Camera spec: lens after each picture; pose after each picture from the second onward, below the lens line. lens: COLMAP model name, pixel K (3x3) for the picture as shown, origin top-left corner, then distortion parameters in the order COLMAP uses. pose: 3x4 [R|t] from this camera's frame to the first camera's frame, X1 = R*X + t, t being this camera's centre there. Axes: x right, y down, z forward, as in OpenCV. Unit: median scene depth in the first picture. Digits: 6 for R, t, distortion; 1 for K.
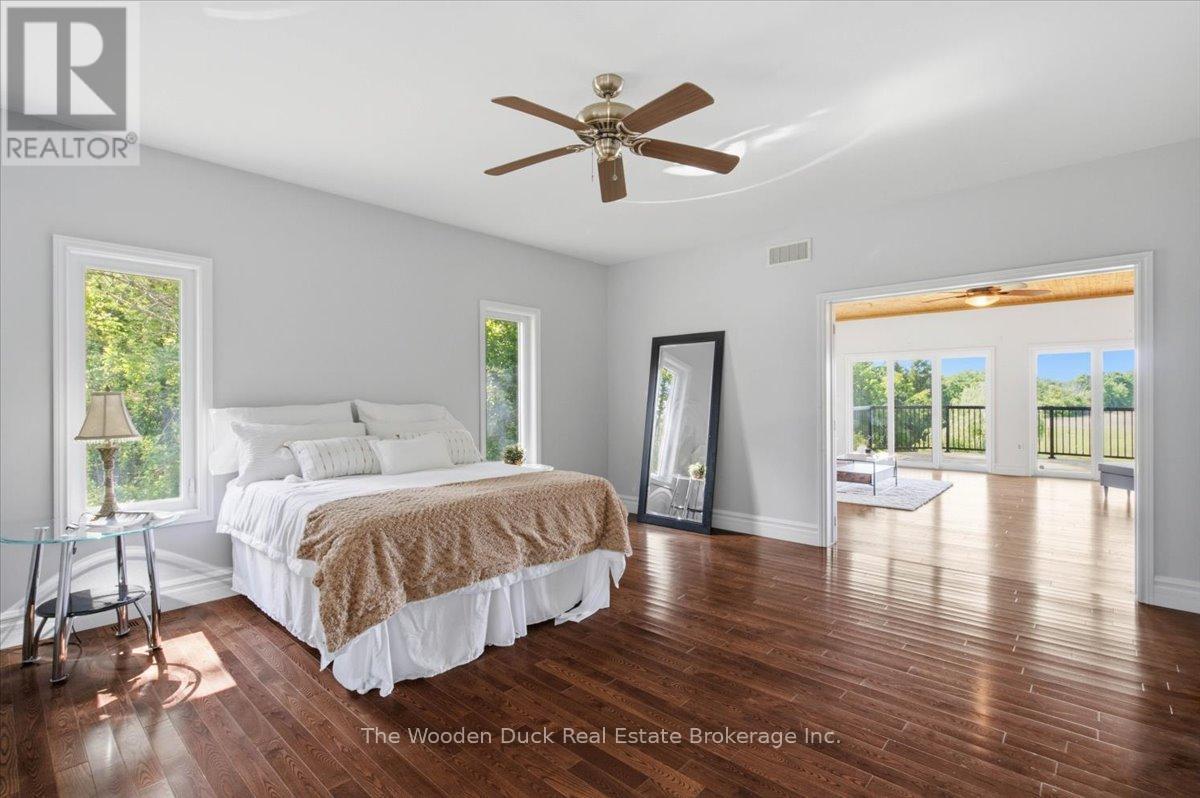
lens RADIAL K [[548.6, 0, 584.7], [0, 548.6, 396.5], [0, 0, 1]] dist [-0.002396, -0.000317]
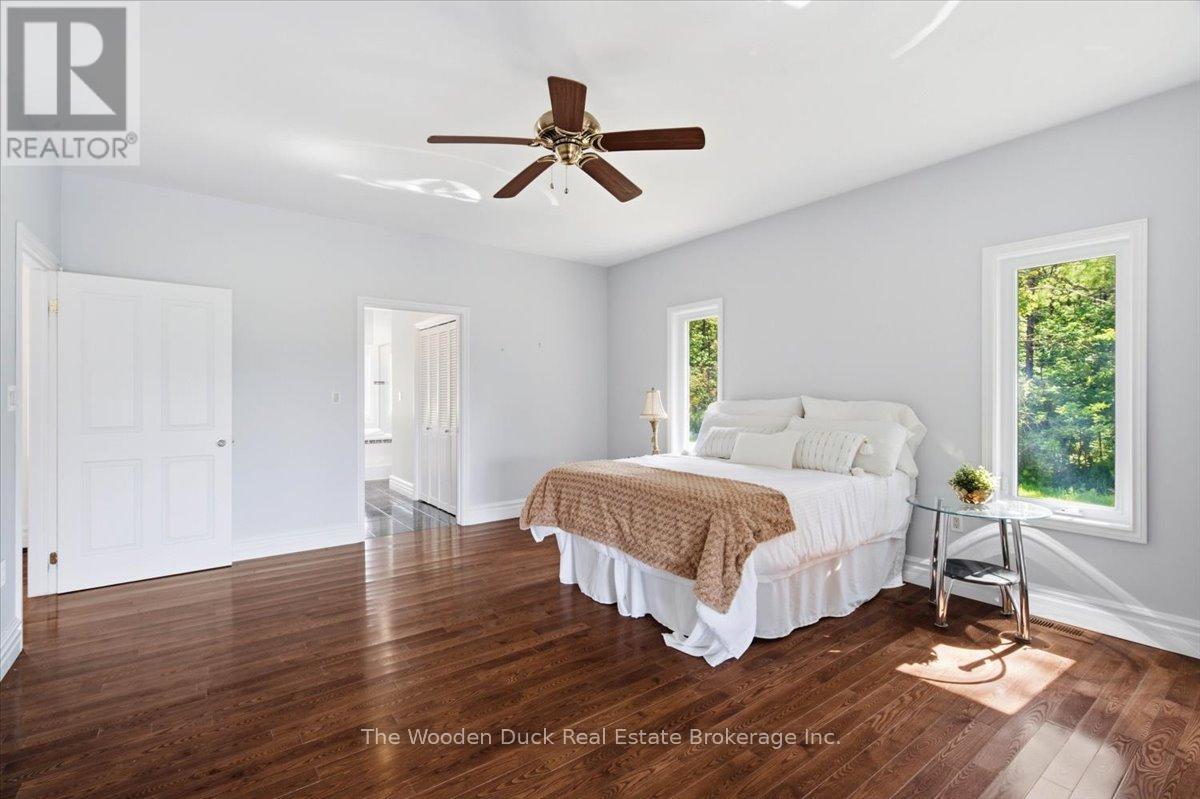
lens RADIAL K [[550.6, 0, 600.0], [0, 550.6, 399.5], [0, 0, 1]] dist [0.027203, -0.000012]
pose [[-0.175942, 0.005751, -0.984384, 1.236704], [0.005818, 0.999972, 0.004802, 0.006599], [0.984383, -0.004882, -0.175970, 1.455052]]
